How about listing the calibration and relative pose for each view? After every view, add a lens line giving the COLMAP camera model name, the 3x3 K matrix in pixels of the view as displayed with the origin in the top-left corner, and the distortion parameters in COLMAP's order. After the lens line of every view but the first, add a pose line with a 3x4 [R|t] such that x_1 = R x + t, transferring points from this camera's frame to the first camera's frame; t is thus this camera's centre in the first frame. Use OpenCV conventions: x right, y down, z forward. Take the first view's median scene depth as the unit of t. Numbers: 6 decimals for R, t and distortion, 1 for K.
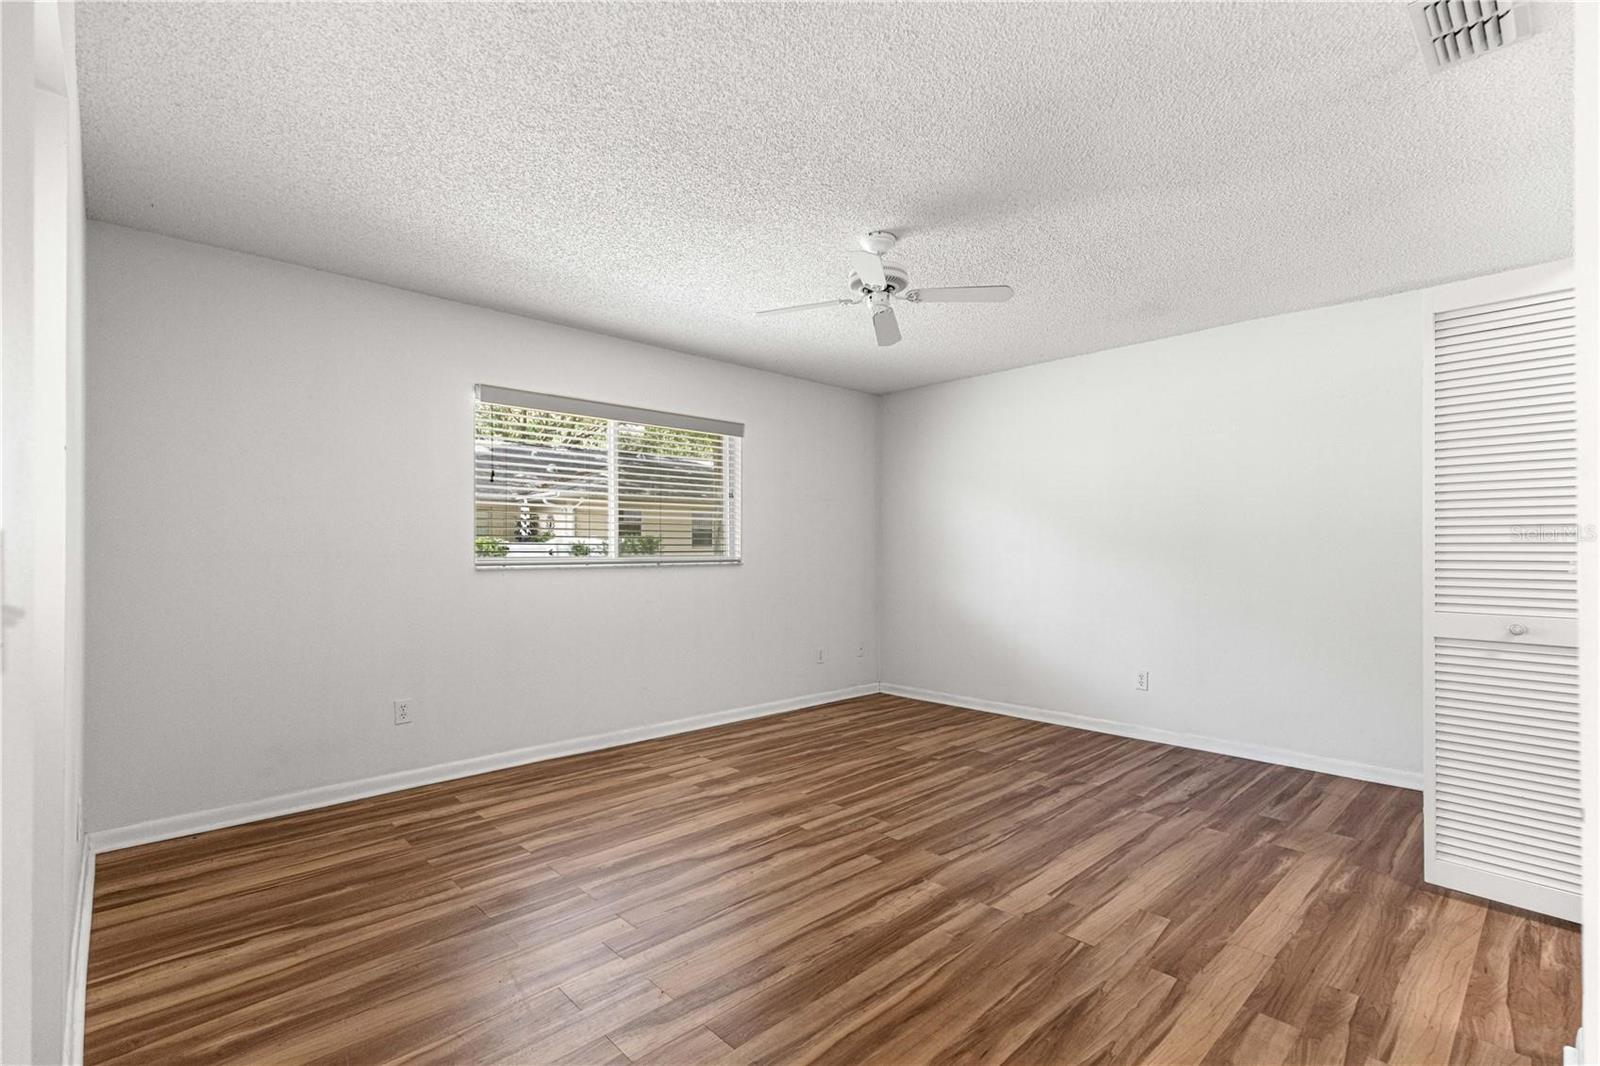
lens RADIAL K [[731.6, 0, 804.4], [0, 731.6, 529.5], [0, 0, 1]] dist [0.005819, -0.000676]
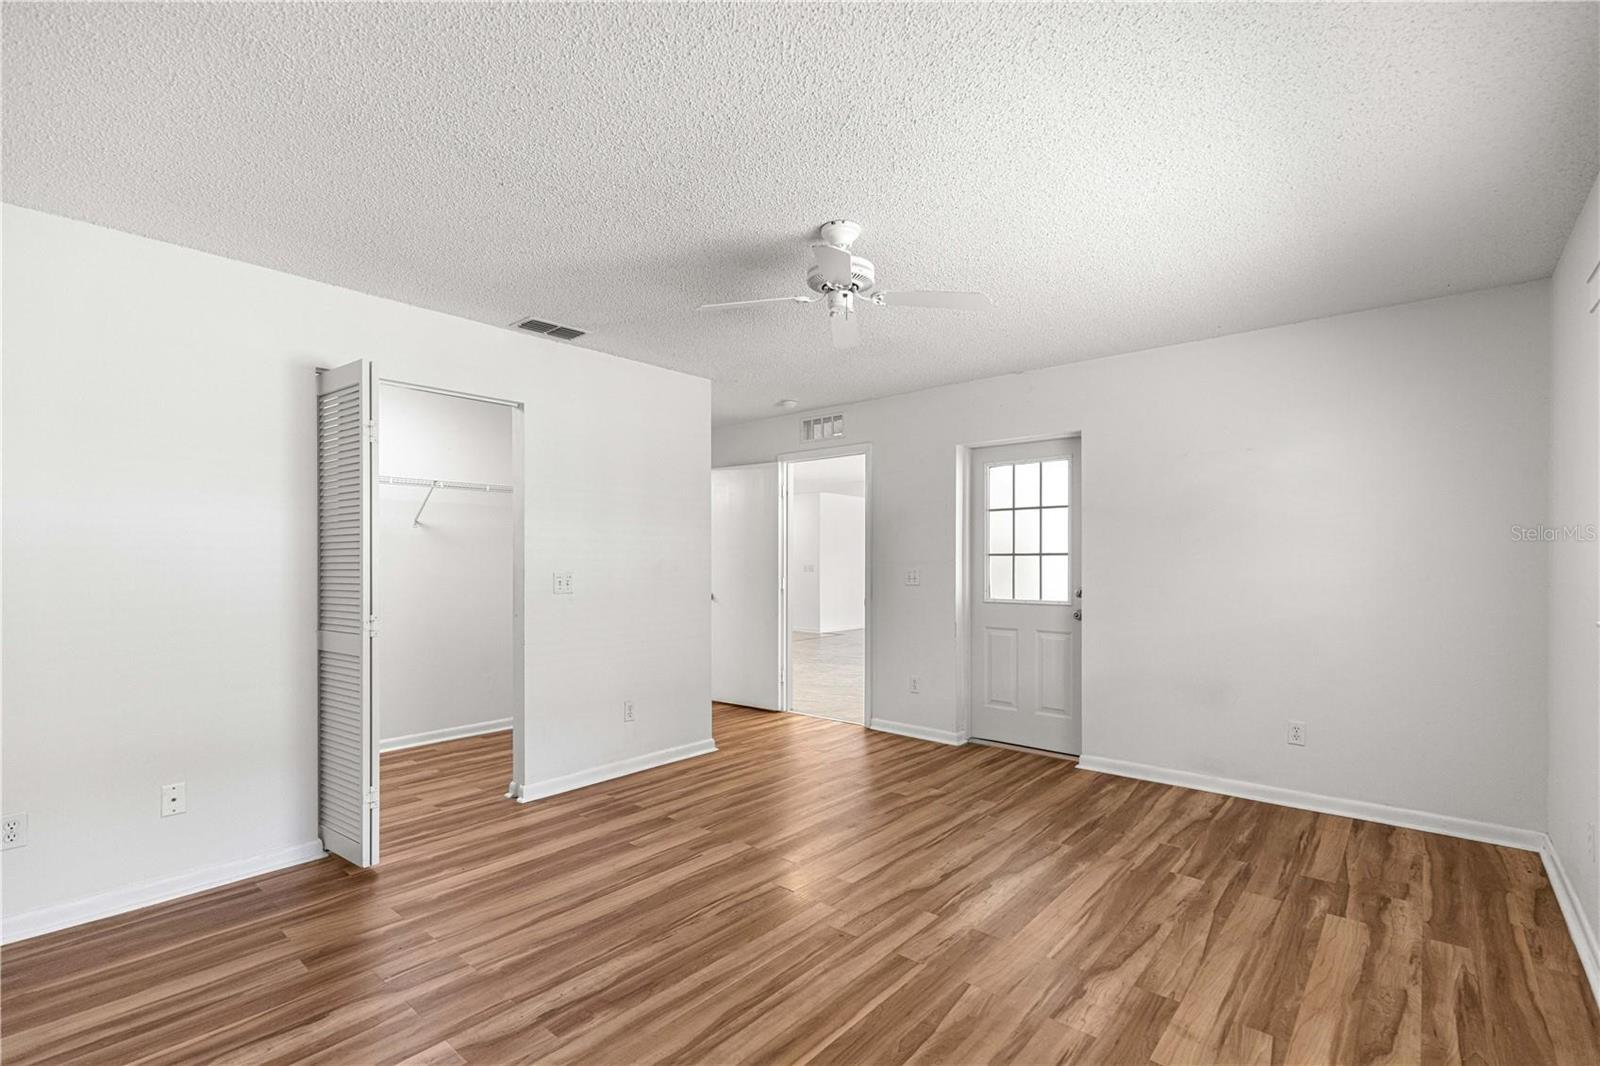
lens RADIAL K [[731.6, 0, 804.4], [0, 731.6, 529.5], [0, 0, 1]] dist [0.005819, -0.000676]
pose [[-0.994603, -0.001050, -0.103747, 0.231281], [0.006019, 0.997681, -0.067799, 0.022118], [0.103577, -0.068058, -0.992290, 1.840483]]
